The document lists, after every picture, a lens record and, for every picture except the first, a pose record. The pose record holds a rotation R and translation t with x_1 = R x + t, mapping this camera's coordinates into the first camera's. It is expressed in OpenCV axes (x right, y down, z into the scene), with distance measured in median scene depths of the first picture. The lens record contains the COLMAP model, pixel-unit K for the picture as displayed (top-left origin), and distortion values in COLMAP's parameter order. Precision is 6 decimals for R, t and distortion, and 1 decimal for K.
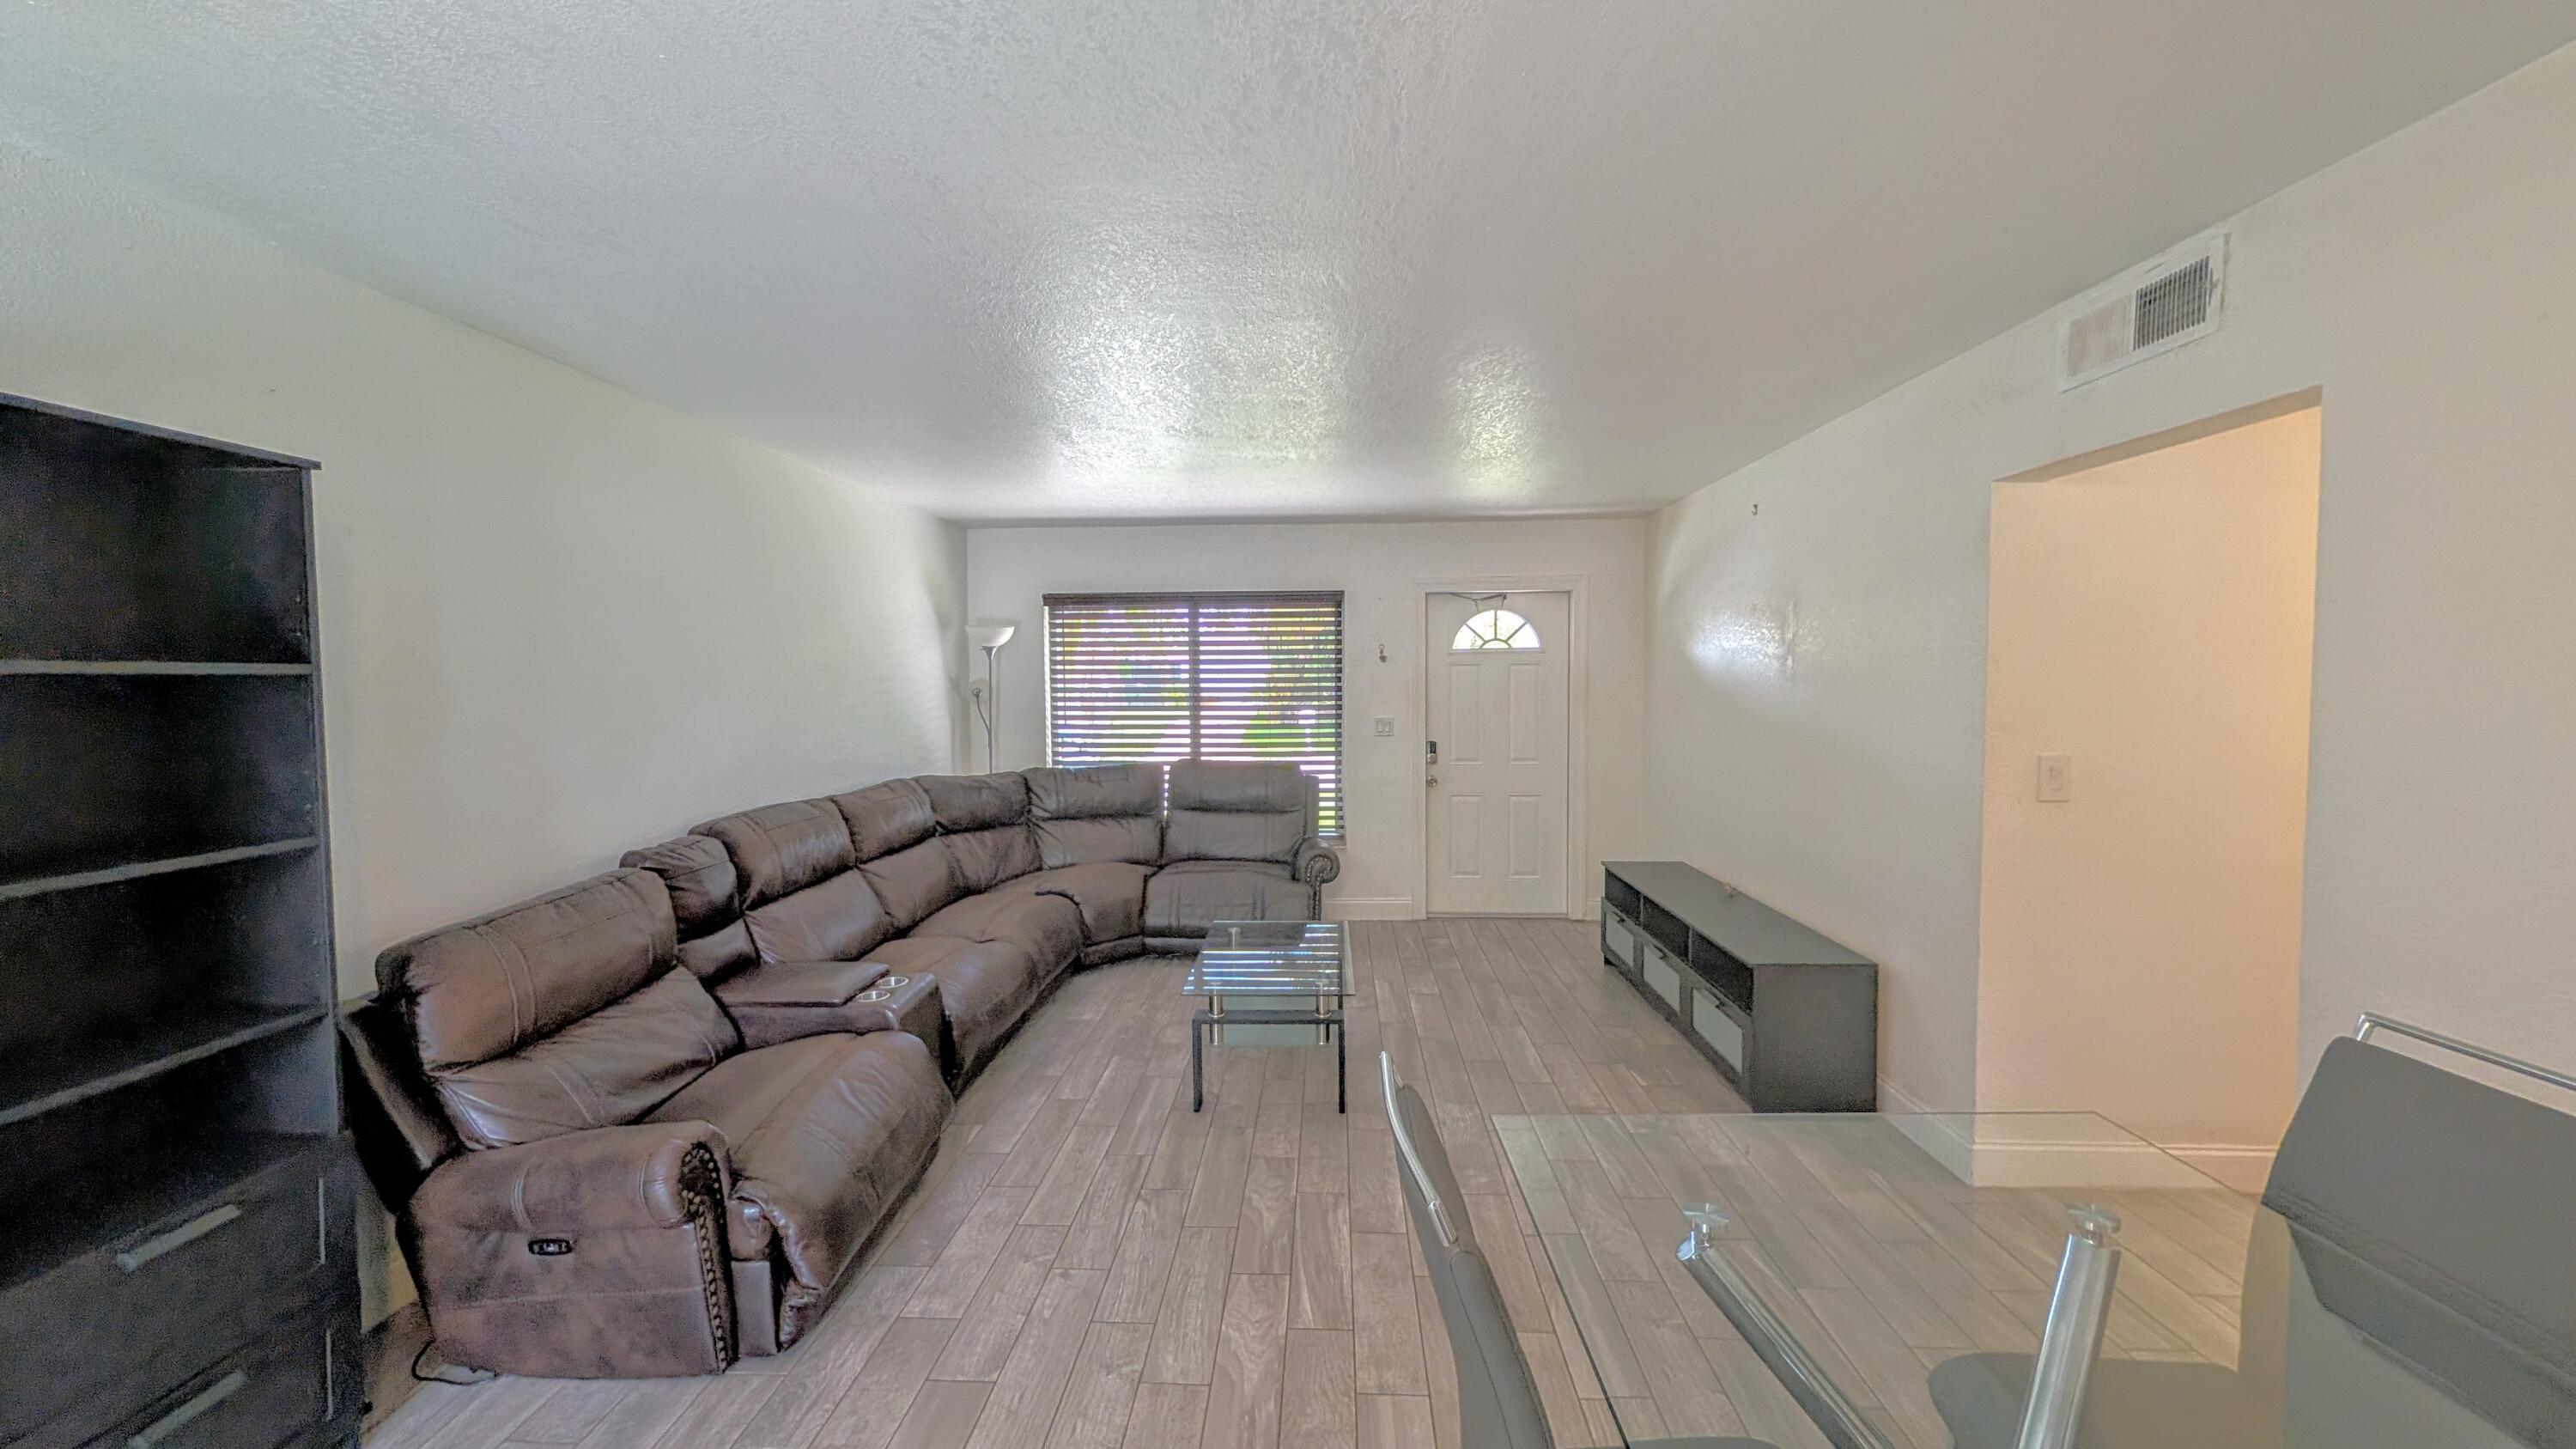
lens RADIAL K [[985.0, 0, 1288.0], [0, 985.0, 724.5], [0, 0, 1]] dist [-0.002258, -0.000058]
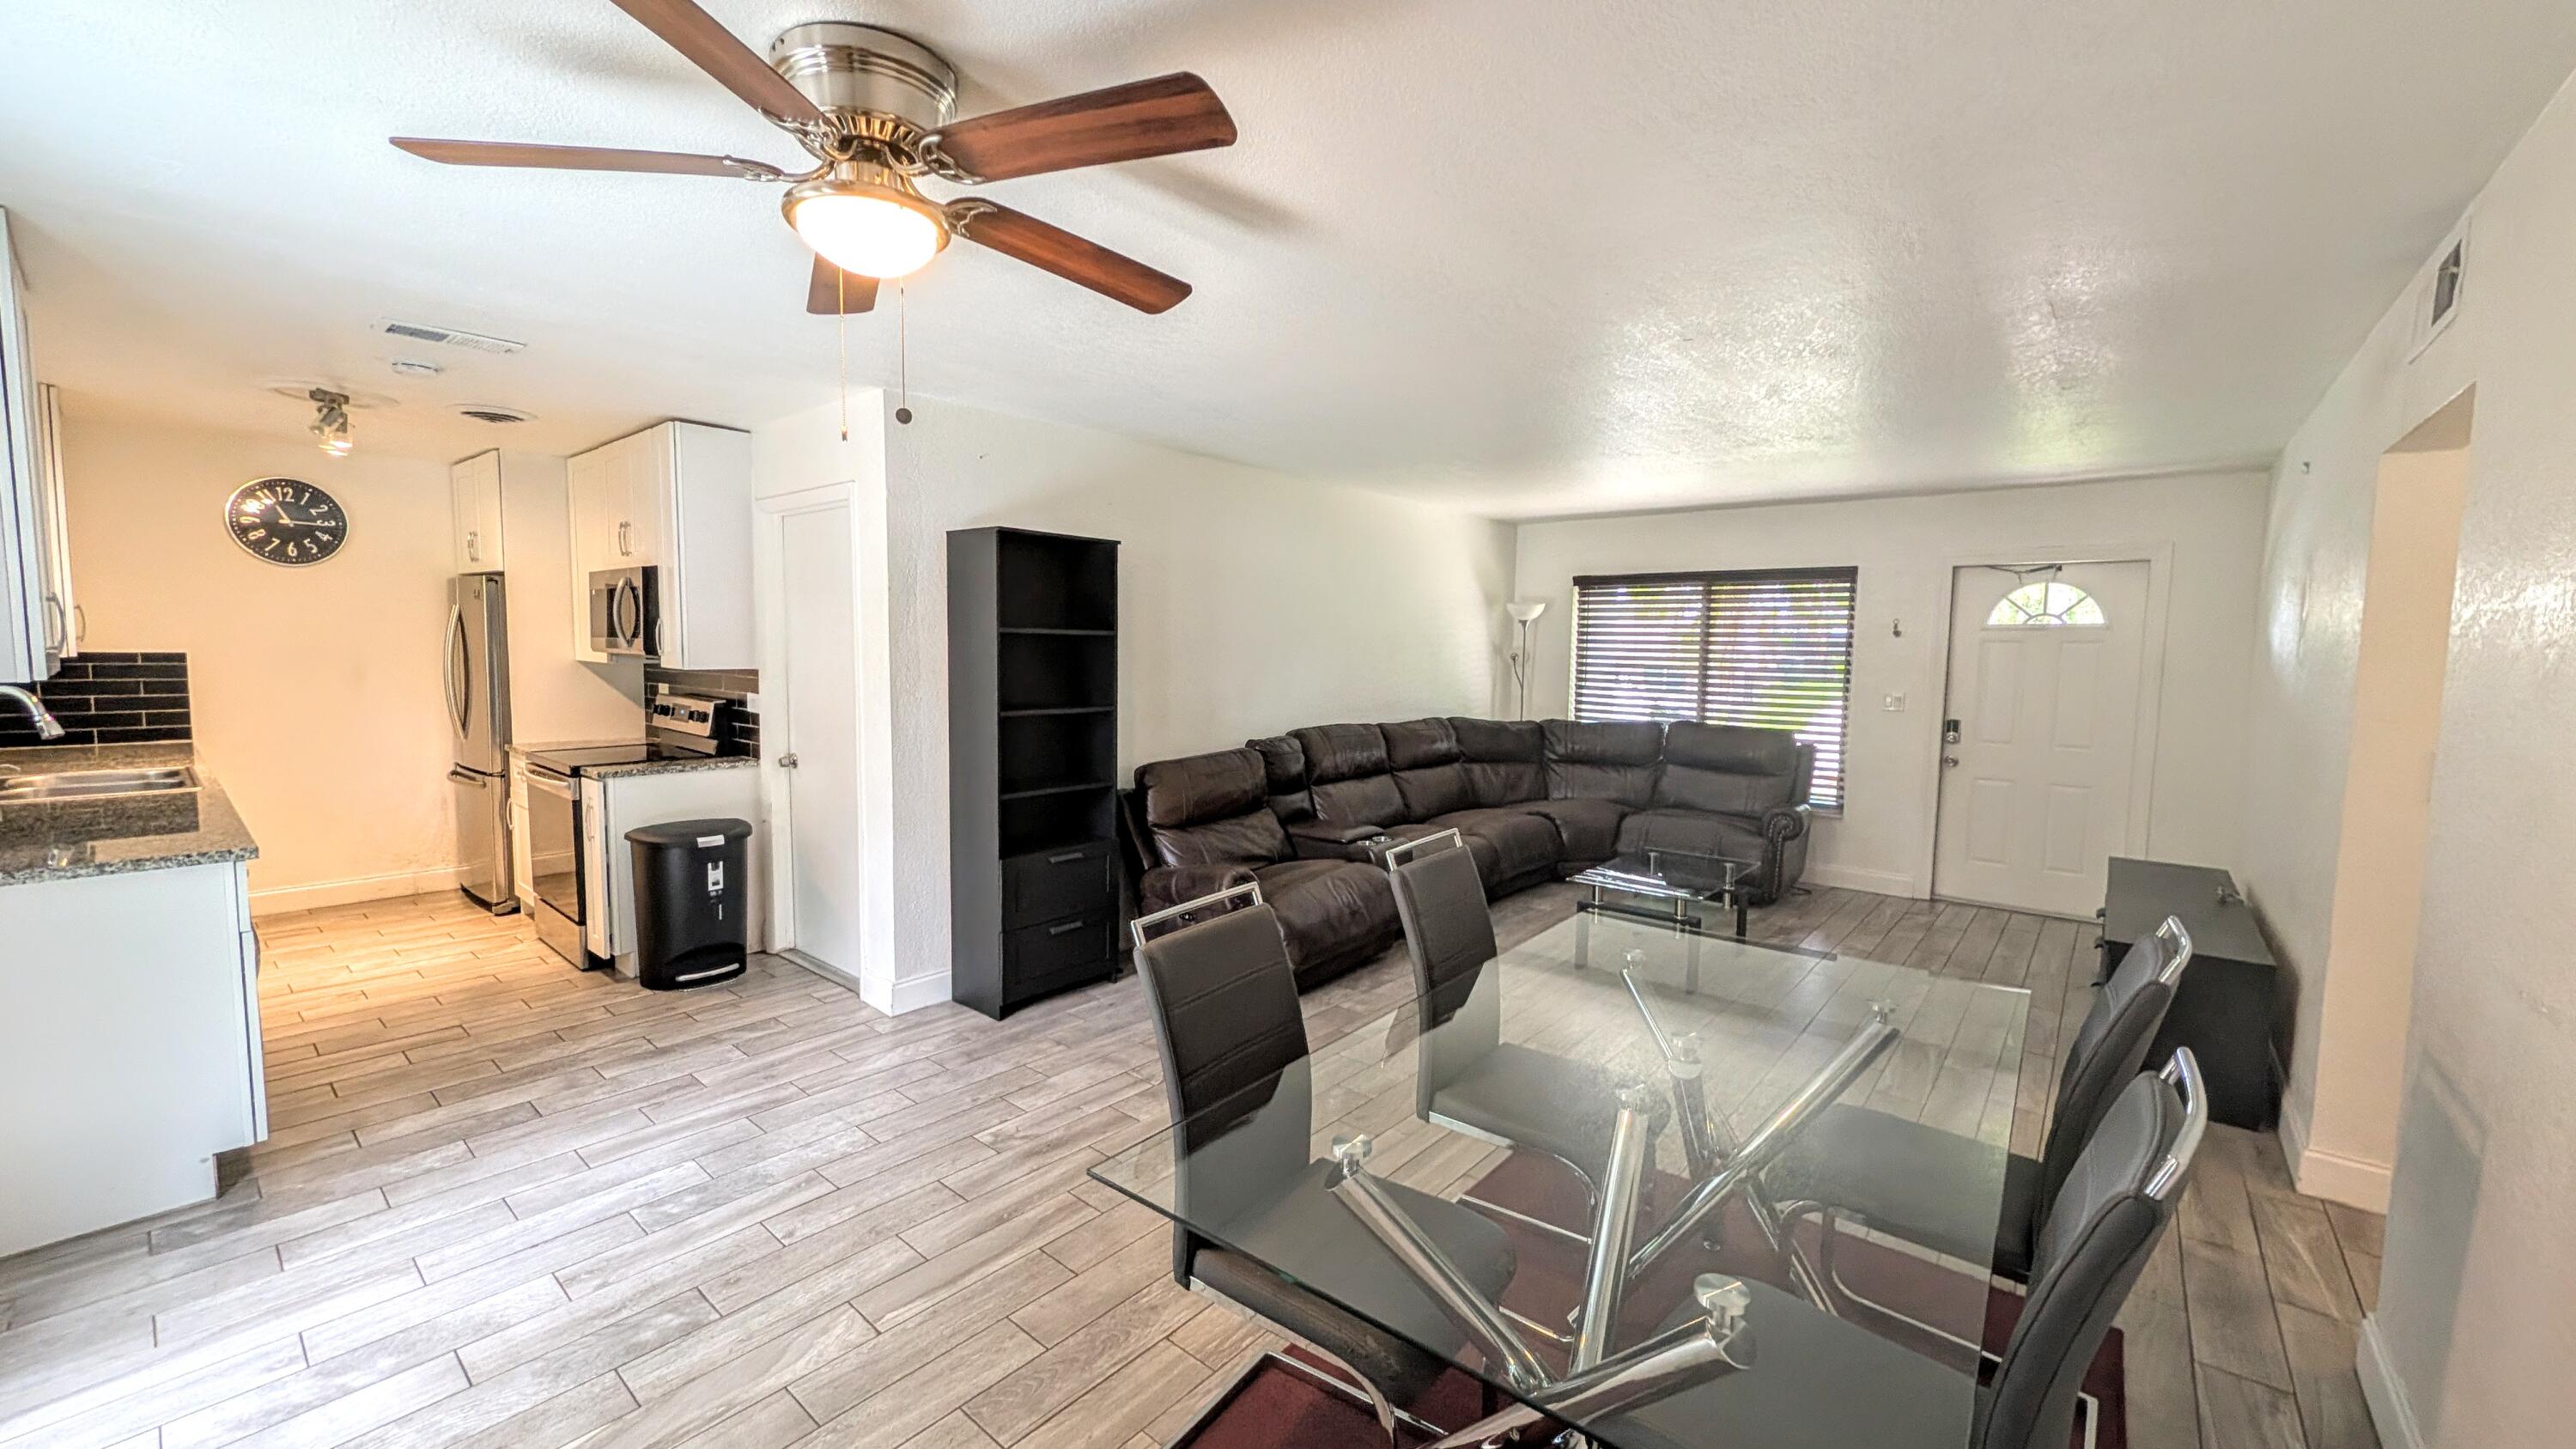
lens RADIAL K [[985.0, 0, 1288.0], [0, 985.0, 724.5], [0, 0, 1]] dist [-0.002258, -0.000058]
pose [[0.795573, 0.068565, -0.601965, 0.278481], [-0.049660, 0.997612, 0.047999, 0.010181], [0.603819, -0.008293, 0.797079, -0.224857]]
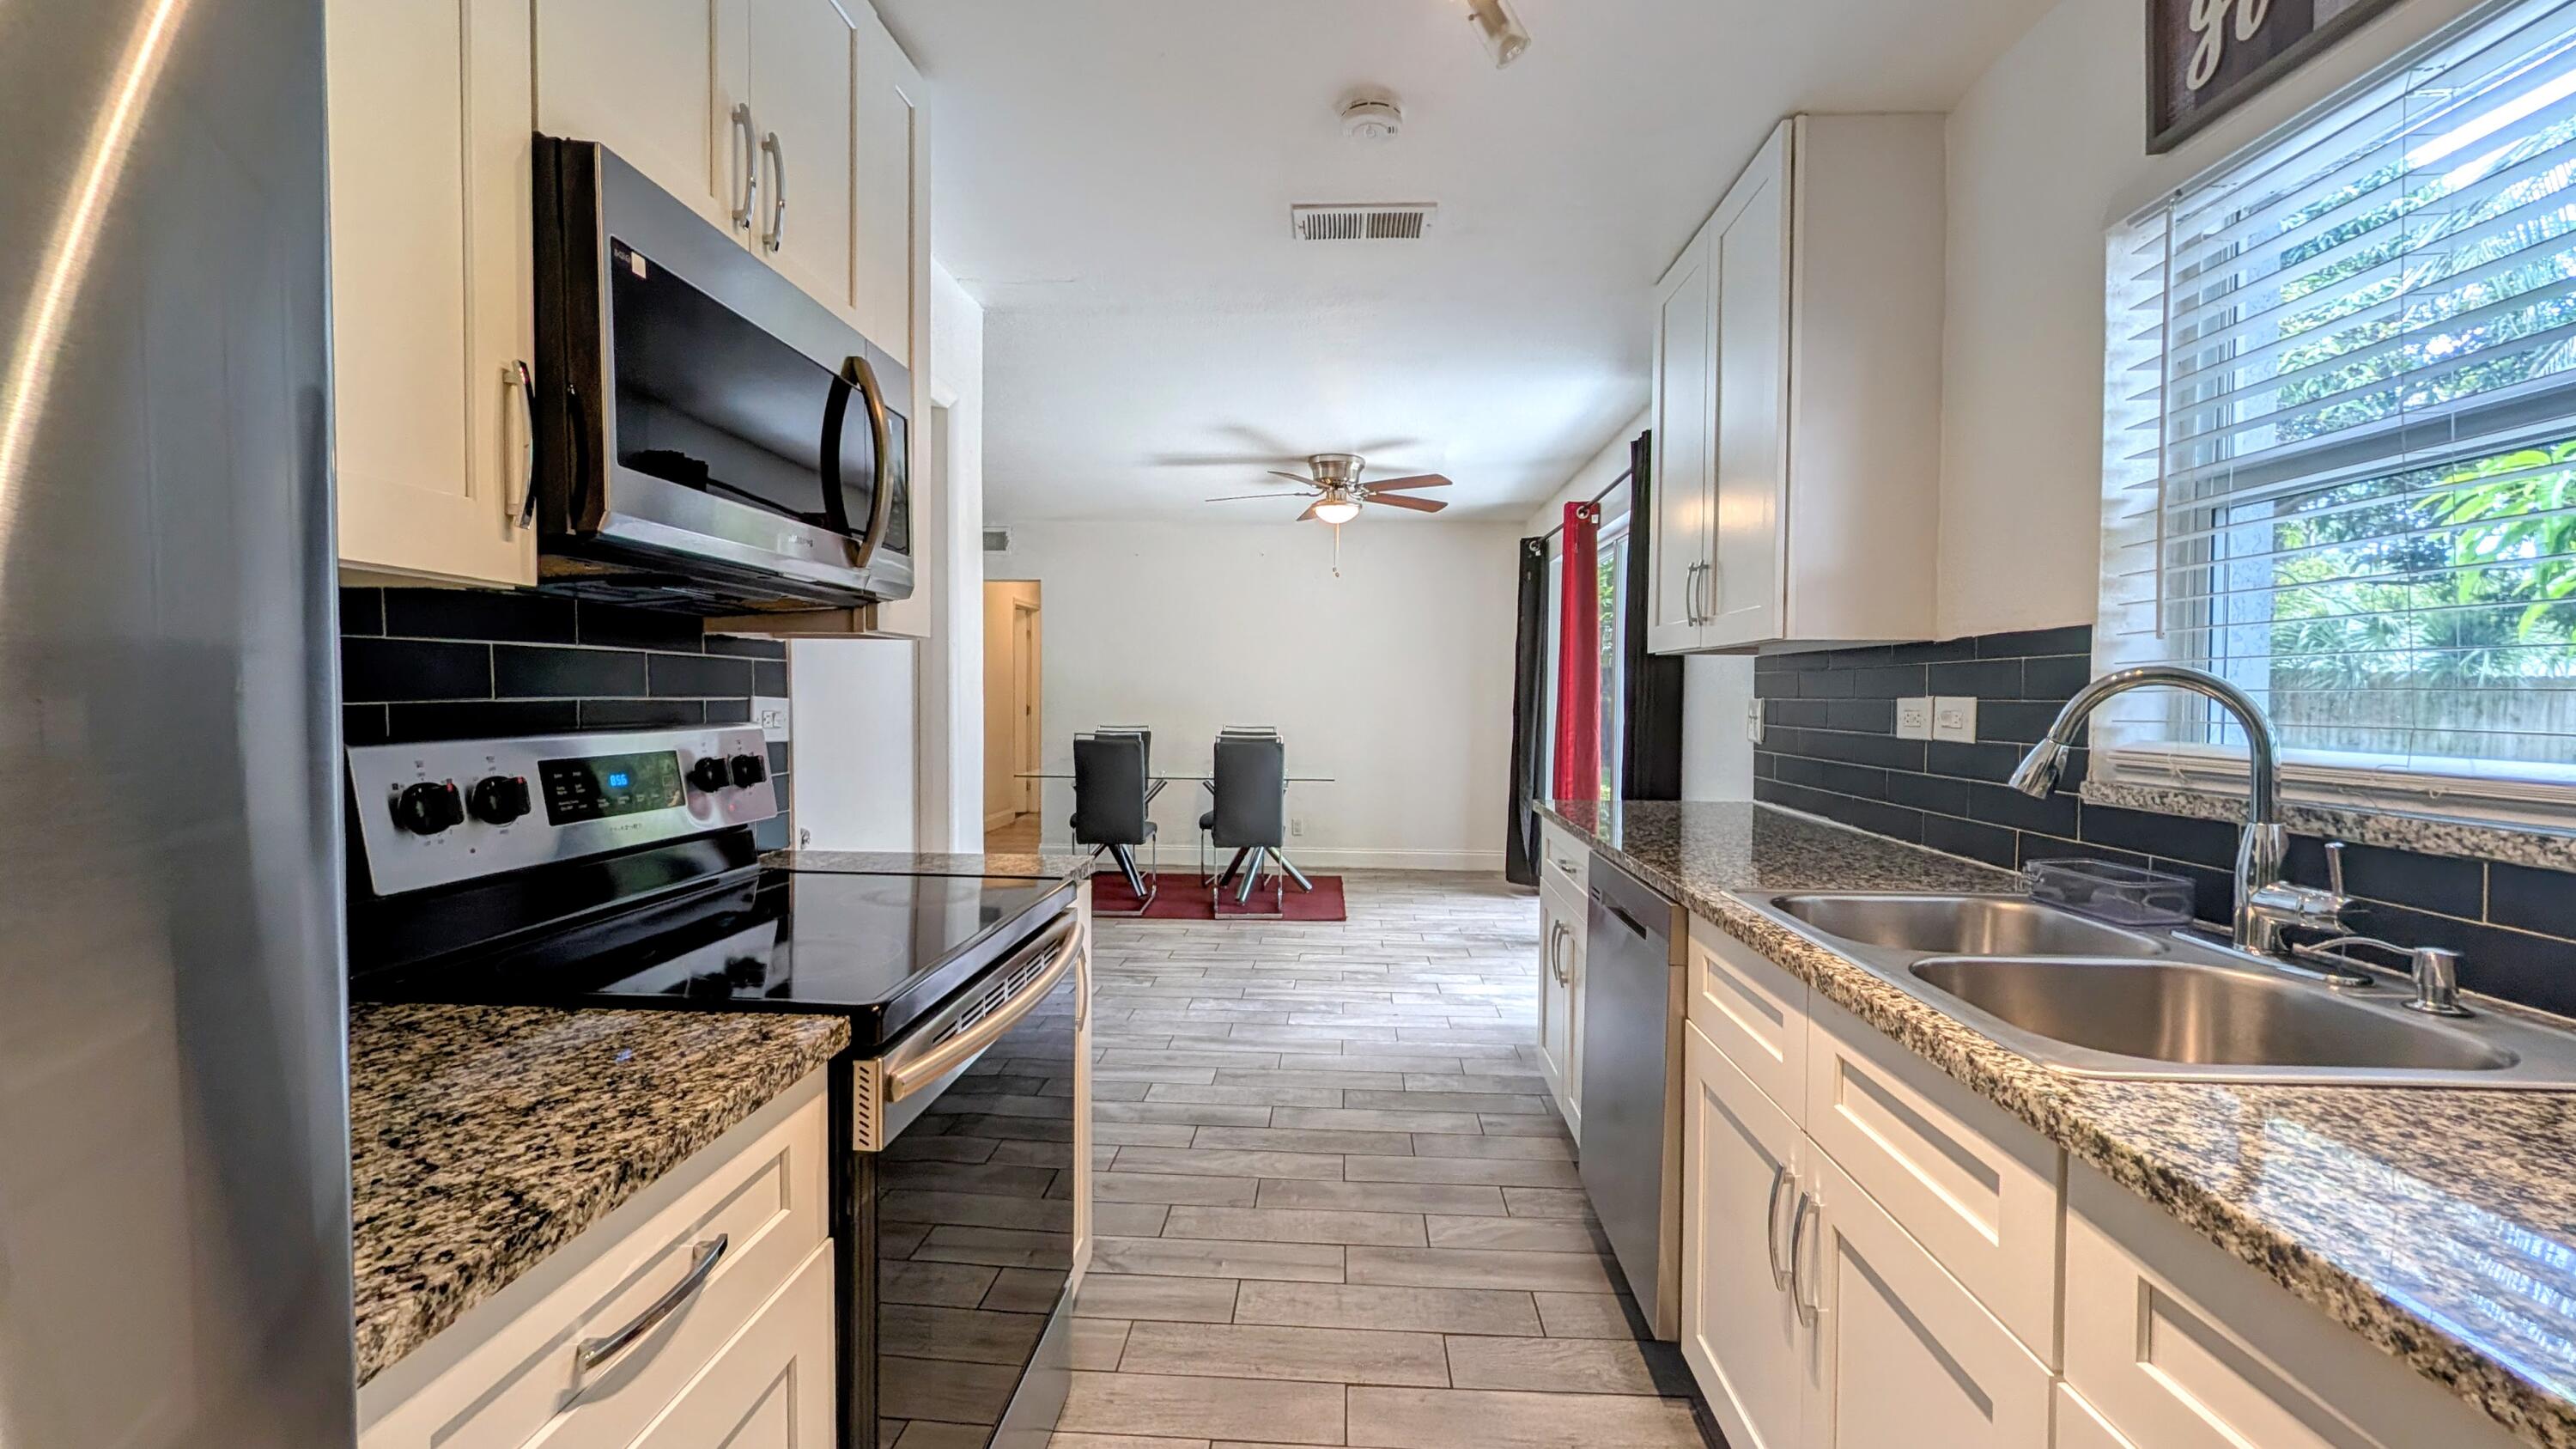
lens RADIAL K [[985.0, 0, 1288.0], [0, 985.0, 724.5], [0, 0, 1]] dist [-0.002258, -0.000058]
pose [[0.016619, -0.024228, 0.999568, -1.129324], [0.040509, 0.998902, 0.023538, 0.063026], [-0.999041, 0.040100, 0.017582, 0.006715]]
